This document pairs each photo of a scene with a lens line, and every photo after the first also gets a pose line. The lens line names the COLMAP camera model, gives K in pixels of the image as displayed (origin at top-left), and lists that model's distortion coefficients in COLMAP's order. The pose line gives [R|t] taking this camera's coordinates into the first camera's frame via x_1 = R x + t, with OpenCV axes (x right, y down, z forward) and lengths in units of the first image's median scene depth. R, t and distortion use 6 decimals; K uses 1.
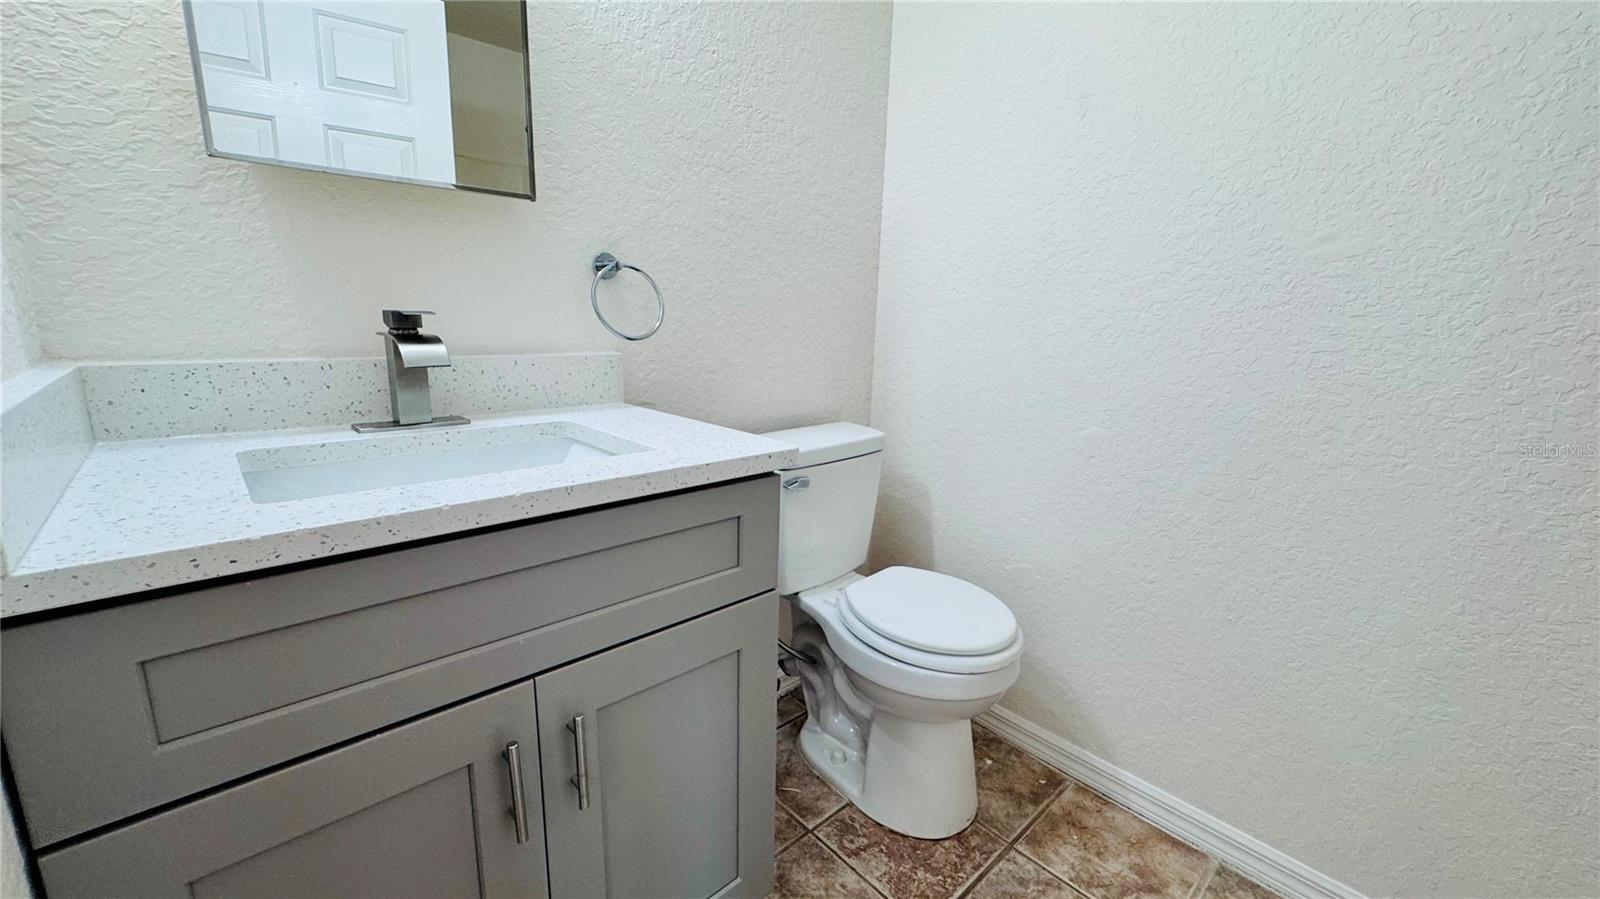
lens RADIAL K [[647.4, 0, 796.4], [0, 647.4, 450.3], [0, 0, 1]] dist [-0.004489, 0.000538]
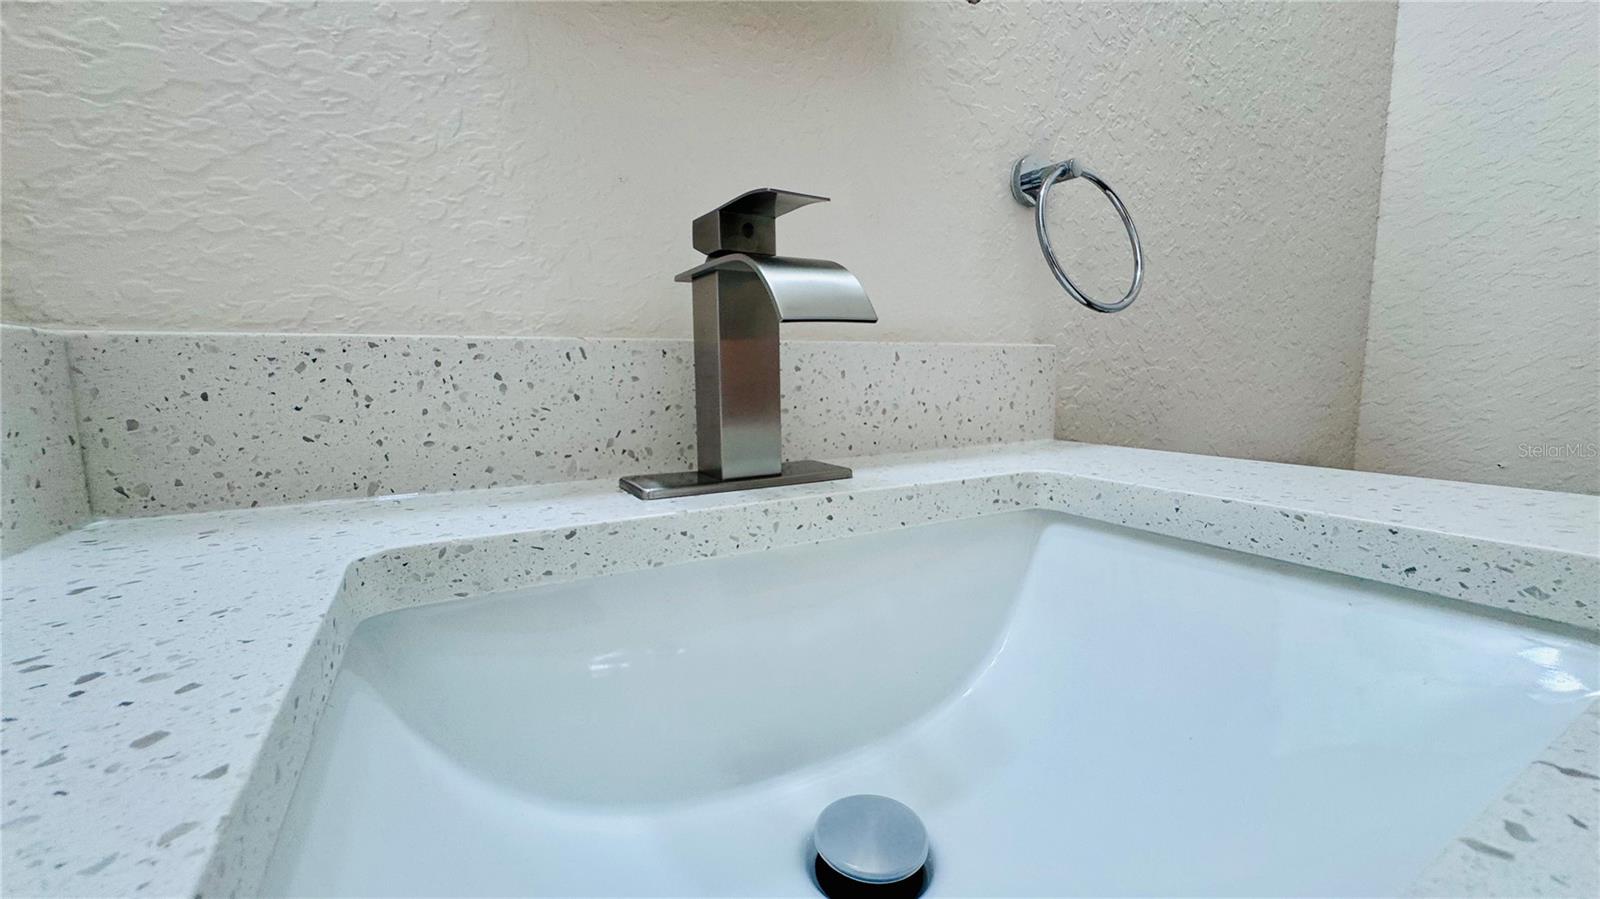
lens RADIAL K [[647.4, 0, 789.6], [0, 647.4, 447.4], [0, 0, 1]] dist [-0.004489, 0.000538]
pose [[0.967024, -0.011196, -0.254438, -0.401418], [-0.012548, 0.995725, -0.091506, -0.019154], [0.254375, 0.091681, 0.962750, 0.519899]]
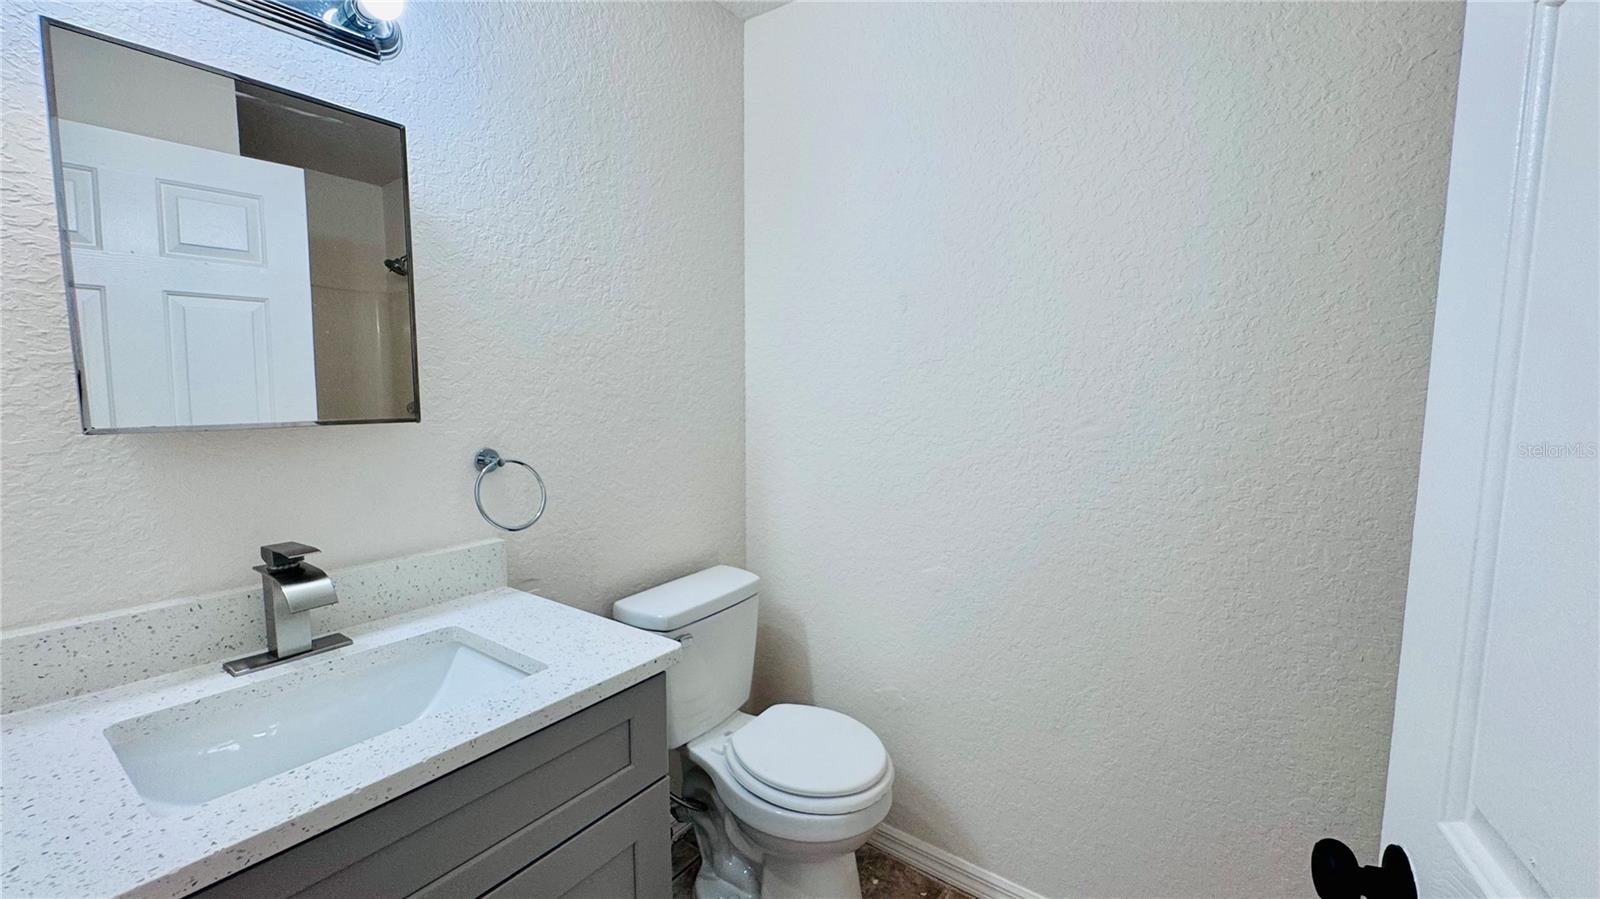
lens RADIAL K [[647.4, 0, 798.8], [0, 647.4, 449.6], [0, 0, 1]] dist [-0.004489, 0.000538]
pose [[0.980354, -0.047048, 0.191553, 0.004016], [0.068437, 0.991942, -0.106622, -0.174500], [-0.184993, 0.117637, 0.975674, -0.148065]]
